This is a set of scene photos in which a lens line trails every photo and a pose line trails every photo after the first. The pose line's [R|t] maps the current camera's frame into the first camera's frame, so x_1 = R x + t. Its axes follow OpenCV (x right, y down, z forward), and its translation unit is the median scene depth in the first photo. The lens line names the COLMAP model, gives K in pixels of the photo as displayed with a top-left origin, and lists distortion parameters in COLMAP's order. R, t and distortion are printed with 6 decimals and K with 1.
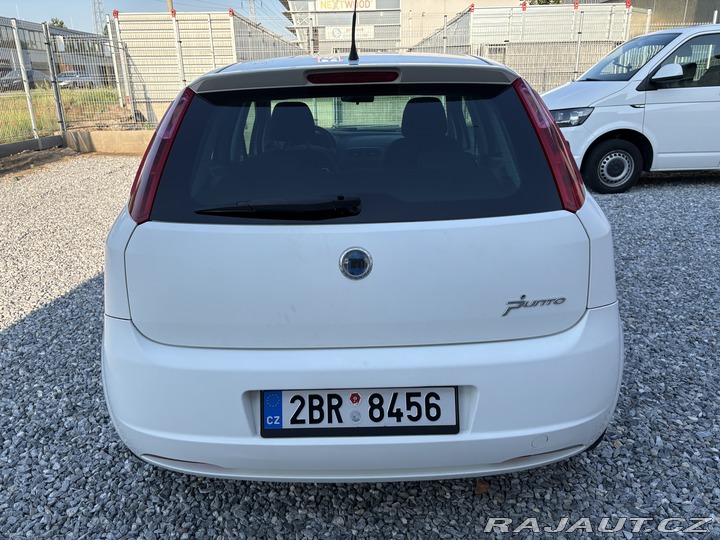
lens RADIAL K [[559.9, 0, 362.2], [0, 559.9, 269.8], [0, 0, 1]] dist [0.020221, -0.041623]
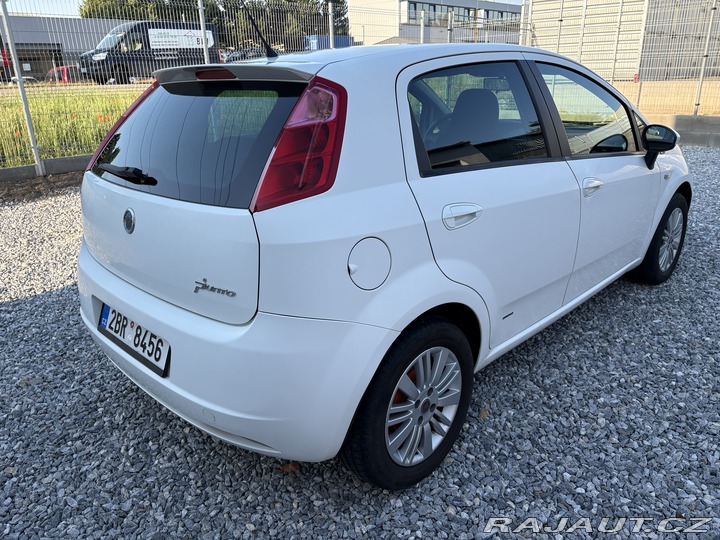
lens RADIAL K [[559.9, 0, 358.8], [0, 559.9, 270.6], [0, 0, 1]] dist [0.020221, -0.041623]
pose [[0.690954, 0.234848, -0.683688, 1.222878], [-0.207868, 0.970362, 0.123244, -0.165082], [0.692368, 0.056961, 0.719293, 0.415931]]
